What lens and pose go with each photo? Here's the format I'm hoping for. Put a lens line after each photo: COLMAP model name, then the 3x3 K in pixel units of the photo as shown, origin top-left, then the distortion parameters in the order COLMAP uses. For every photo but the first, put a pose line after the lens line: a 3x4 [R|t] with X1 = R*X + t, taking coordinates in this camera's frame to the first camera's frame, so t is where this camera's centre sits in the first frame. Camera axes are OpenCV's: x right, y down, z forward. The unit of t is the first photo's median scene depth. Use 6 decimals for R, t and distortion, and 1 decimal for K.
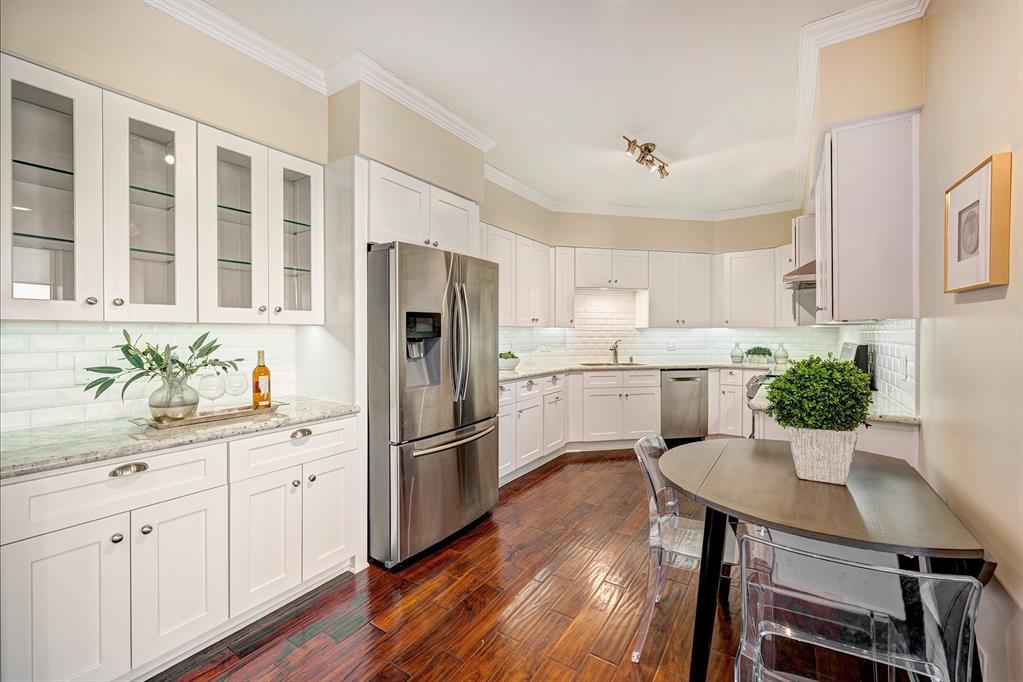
lens RADIAL K [[415.0, 0, 511.5], [0, 415.0, 341.0], [0, 0, 1]] dist [-0.000766, -0.000062]
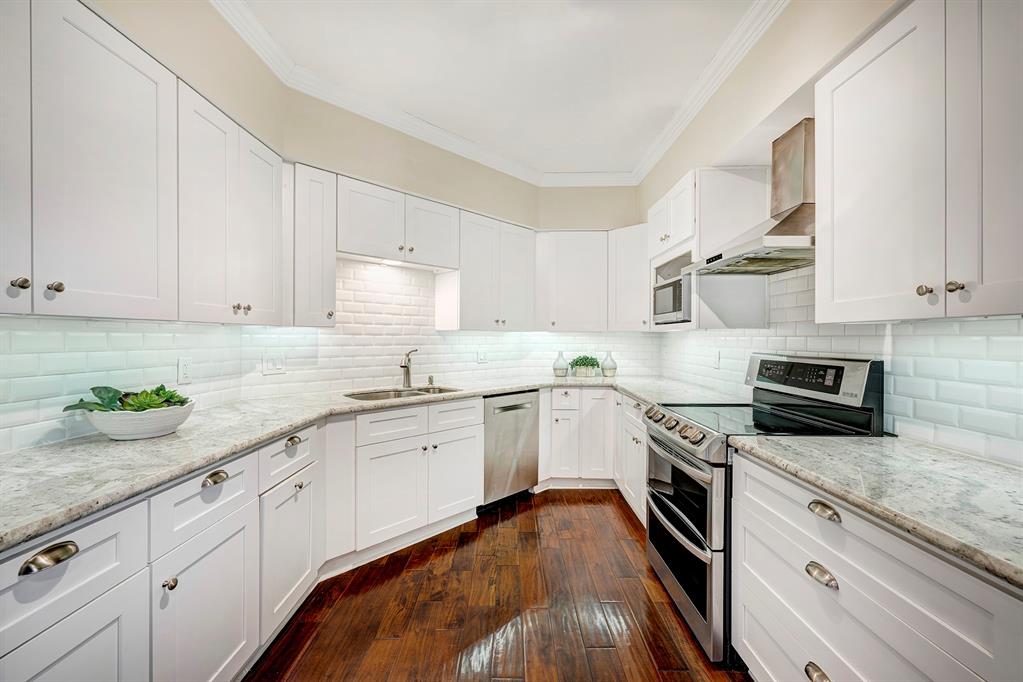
lens RADIAL K [[415.0, 0, 511.5], [0, 415.0, 341.0], [0, 0, 1]] dist [-0.000766, -0.000062]
pose [[0.836092, -0.001710, 0.548587, 0.049201], [0.006542, 0.999955, -0.006853, -0.010418], [-0.548551, 0.009318, 0.836065, 0.436394]]
